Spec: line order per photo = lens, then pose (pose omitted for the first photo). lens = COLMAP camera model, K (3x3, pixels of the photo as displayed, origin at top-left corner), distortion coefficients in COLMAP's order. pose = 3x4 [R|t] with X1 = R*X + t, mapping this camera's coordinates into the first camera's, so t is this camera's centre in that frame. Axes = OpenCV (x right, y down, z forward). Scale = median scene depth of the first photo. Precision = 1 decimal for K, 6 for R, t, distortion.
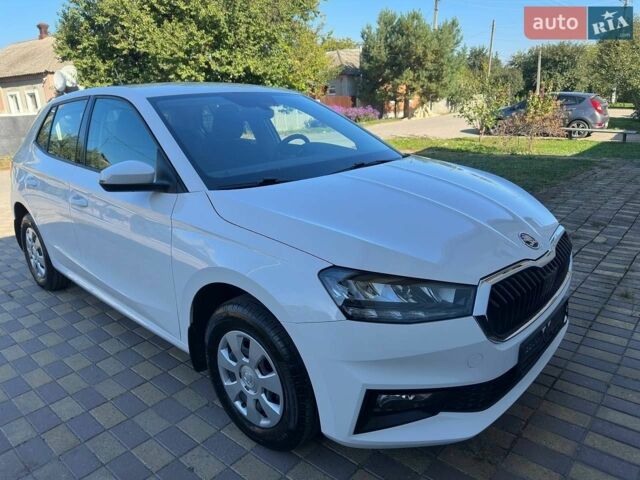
lens RADIAL K [[489.5, 0, 329.1], [0, 489.5, 221.5], [0, 0, 1]] dist [0.044652, -0.011429]
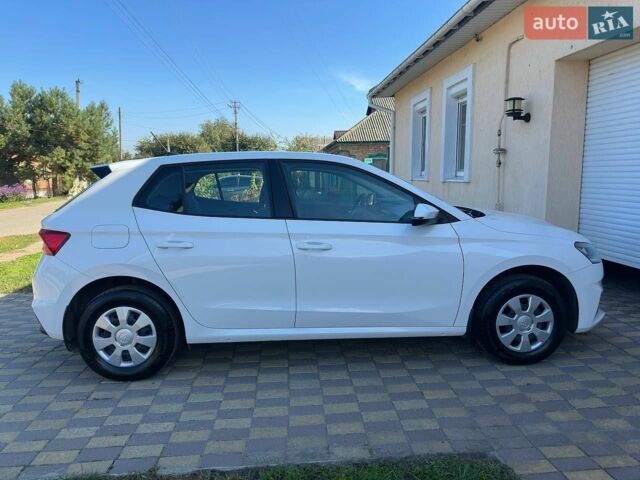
lens RADIAL K [[489.5, 0, 314.4], [0, 489.5, 234.5], [0, 0, 1]] dist [0.044652, -0.011429]
pose [[0.670909, -0.073737, 0.737865, -0.224242], [0.175877, 0.982474, -0.061736, -0.000402], [-0.720381, 0.171192, 0.672119, 0.039024]]
